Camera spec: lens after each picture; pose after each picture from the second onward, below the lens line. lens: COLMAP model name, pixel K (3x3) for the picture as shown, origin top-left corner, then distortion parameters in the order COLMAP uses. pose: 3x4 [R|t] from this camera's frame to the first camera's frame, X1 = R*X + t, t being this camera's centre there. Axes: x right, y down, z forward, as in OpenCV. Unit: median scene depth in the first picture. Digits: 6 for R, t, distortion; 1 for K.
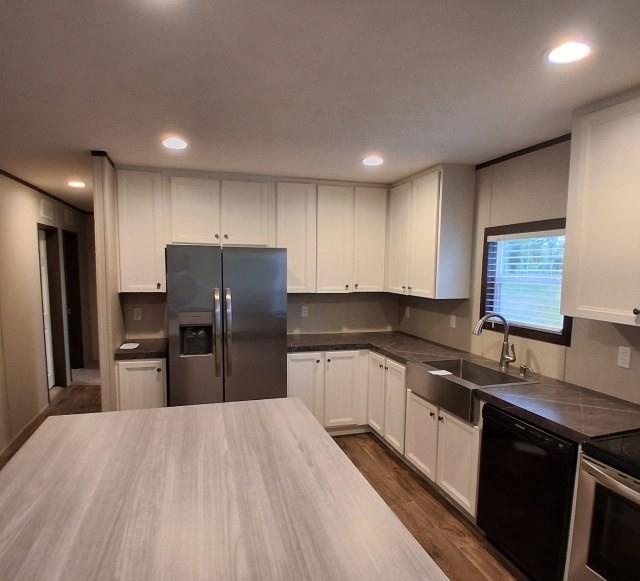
lens RADIAL K [[427.5, 0, 322.6], [0, 427.5, 324.3], [0, 0, 1]] dist [-0.016378, -0.023906]
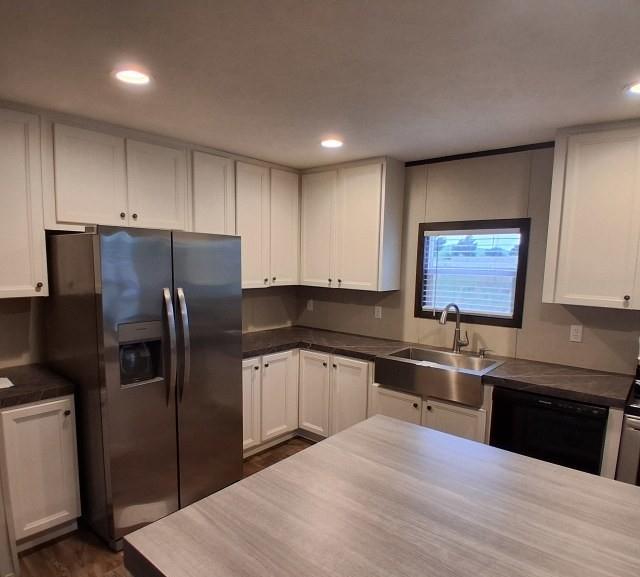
lens RADIAL K [[426.8, 0, 314.3], [0, 426.8, 322.2], [0, 0, 1]] dist [-0.000554, -0.039685]
pose [[0.839126, -0.075379, 0.538689, -0.404608], [0.063237, 0.997155, 0.041026, -0.037107], [-0.540249, -0.000361, 0.841505, 0.230690]]
